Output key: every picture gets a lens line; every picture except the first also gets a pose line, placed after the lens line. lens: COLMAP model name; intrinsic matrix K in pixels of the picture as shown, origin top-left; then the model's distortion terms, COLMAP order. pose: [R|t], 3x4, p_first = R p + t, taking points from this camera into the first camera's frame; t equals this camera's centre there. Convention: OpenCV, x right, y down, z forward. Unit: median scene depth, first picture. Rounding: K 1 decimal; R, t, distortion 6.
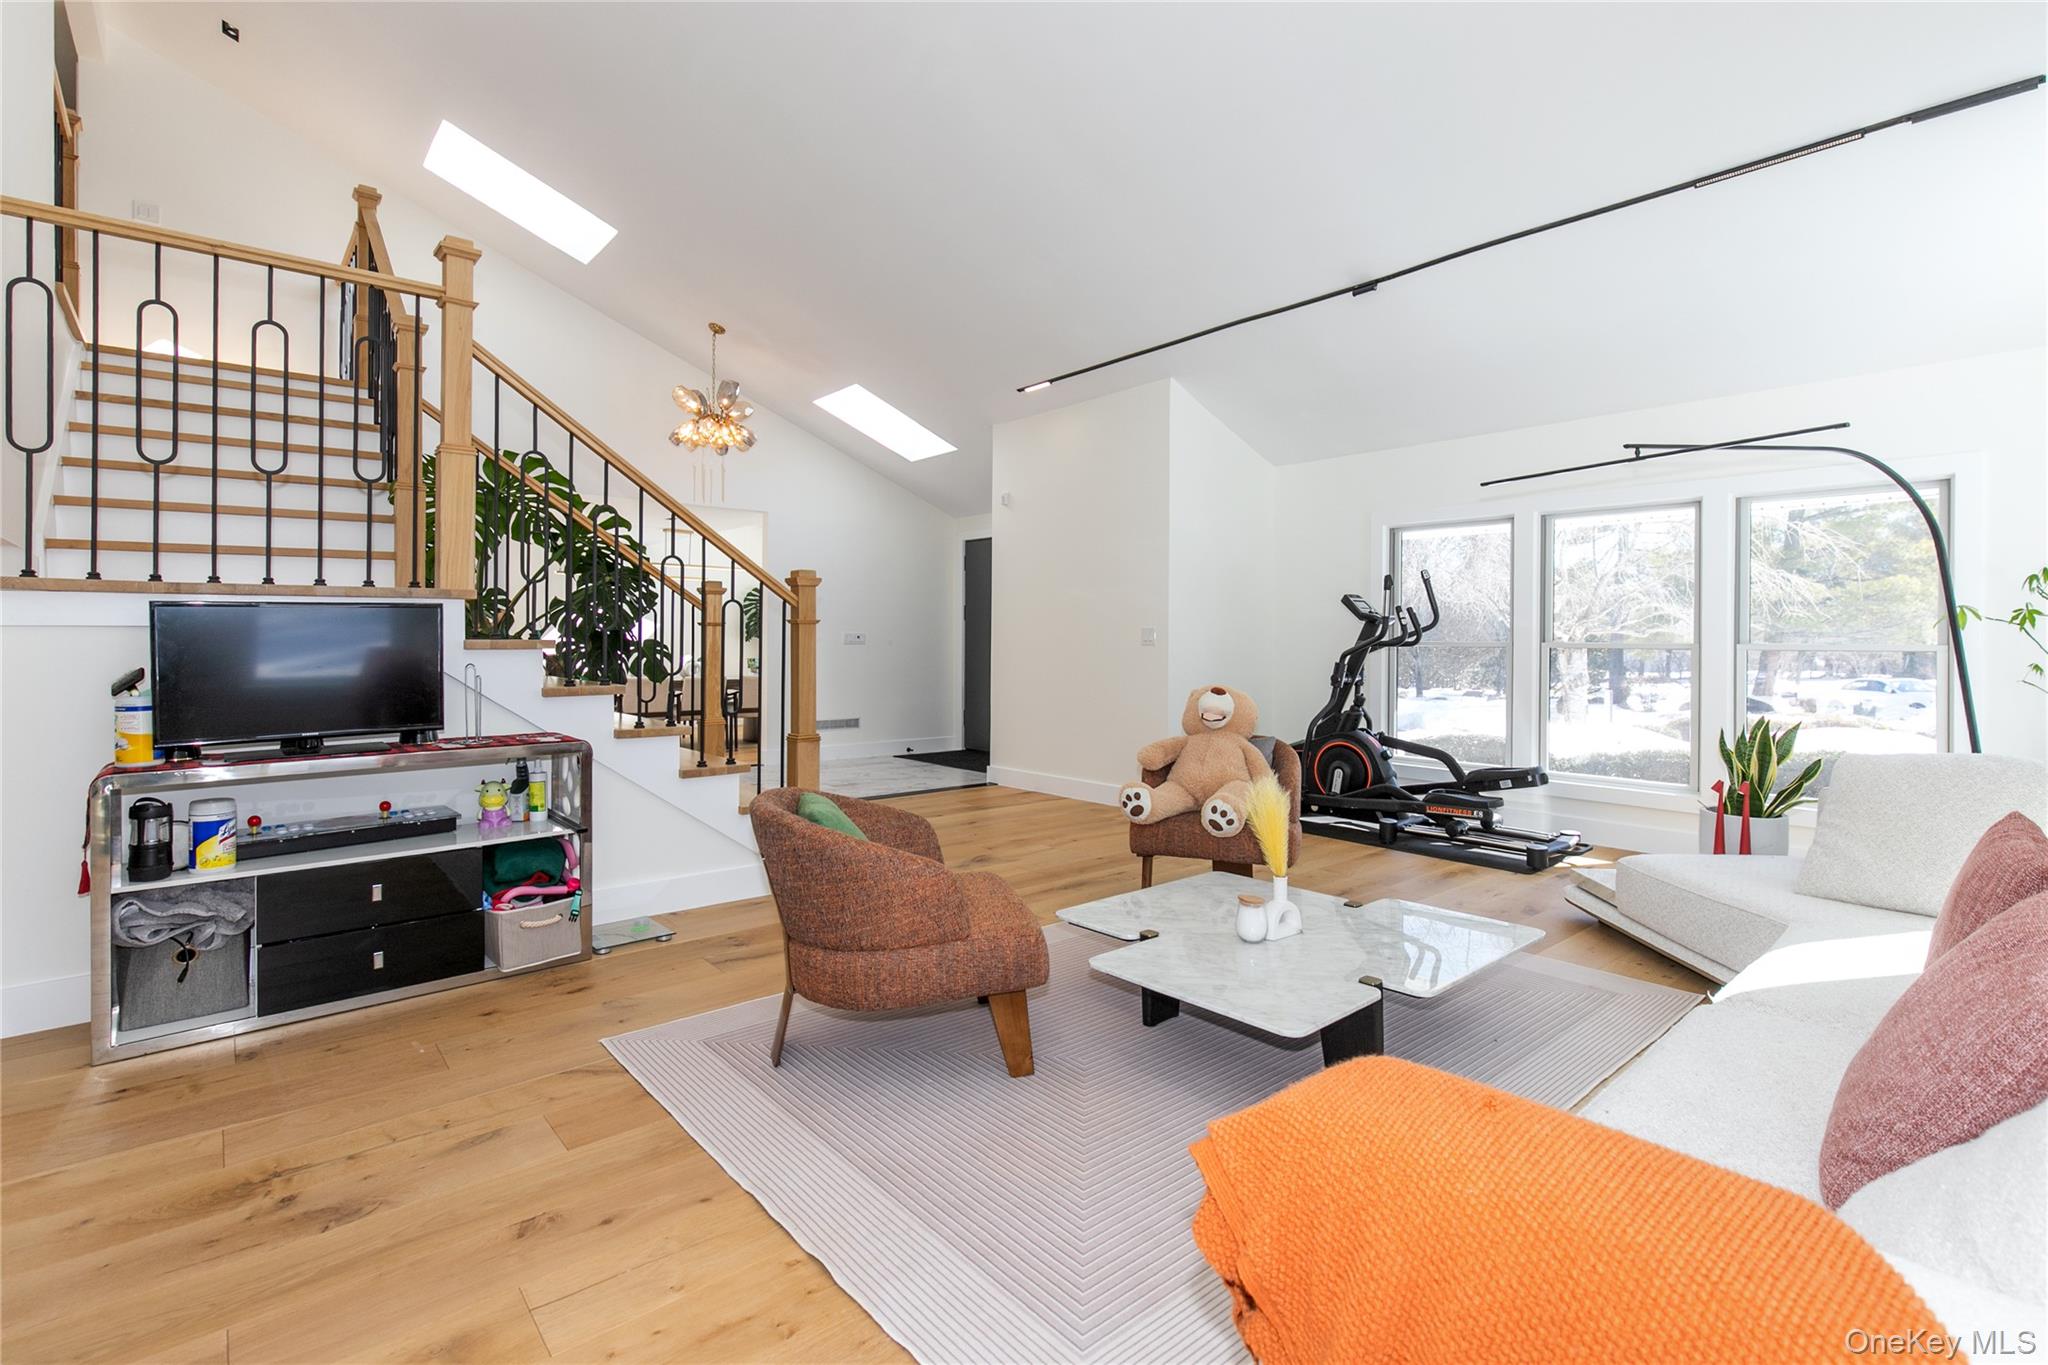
lens RADIAL K [[937.3, 0, 1023.6], [0, 937.3, 636.0], [0, 0, 1]] dist [0.001649, -0.000114]
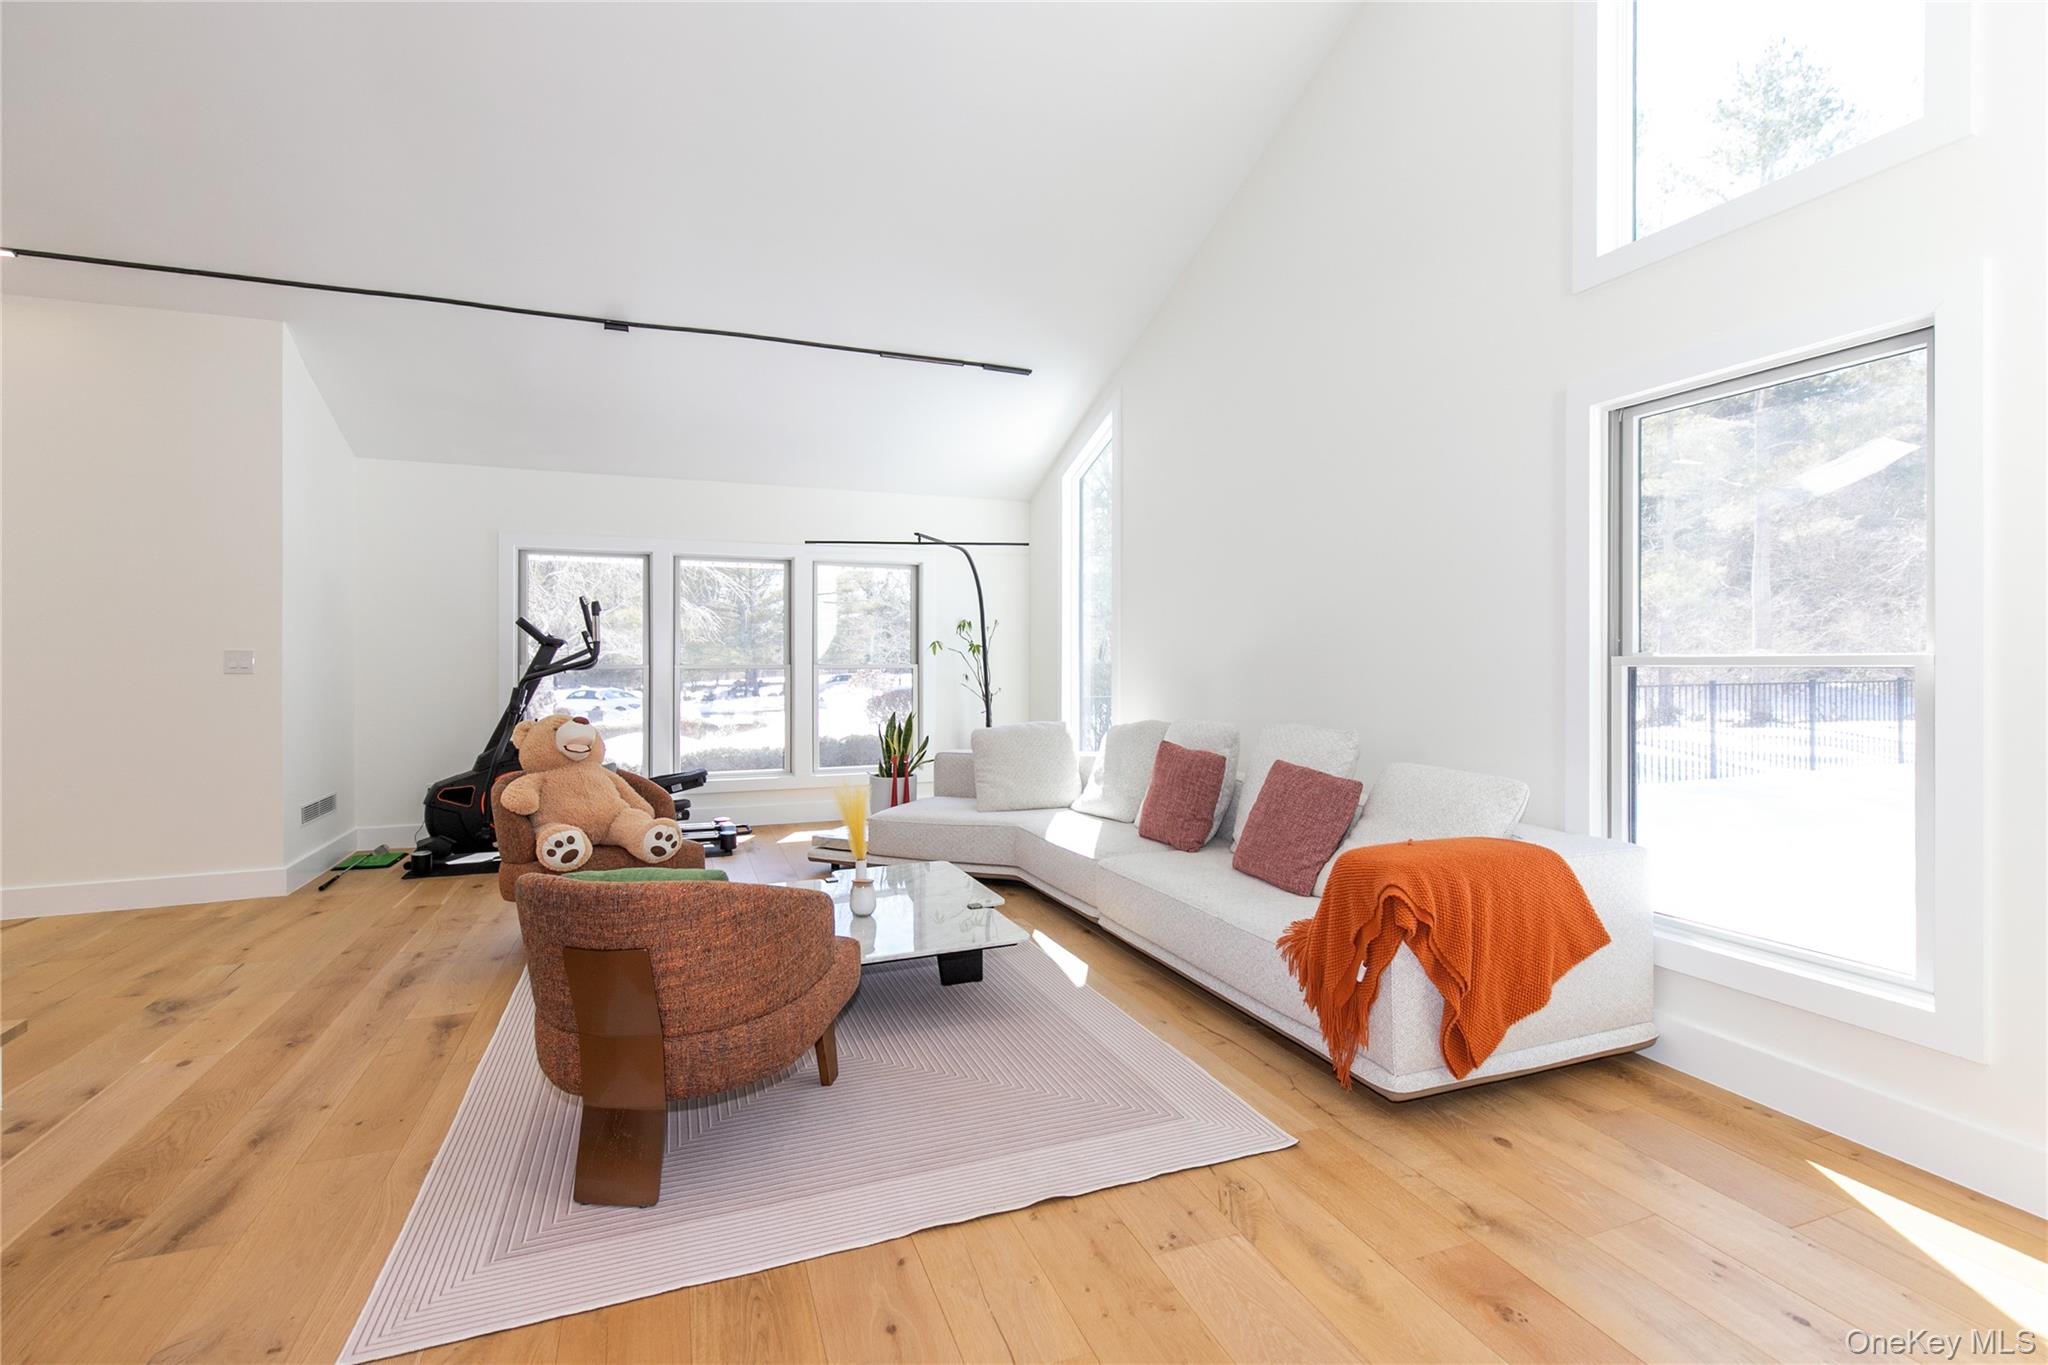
lens RADIAL K [[938.5, 0, 1034.8], [0, 938.5, 665.6], [0, 0, 1]] dist [0.001679, -0.000422]
pose [[0.336425, -0.010962, 0.941647, -0.590306], [-0.001156, 0.999927, 0.012053, -0.010265], [-0.941710, -0.005144, 0.336388, 0.271912]]
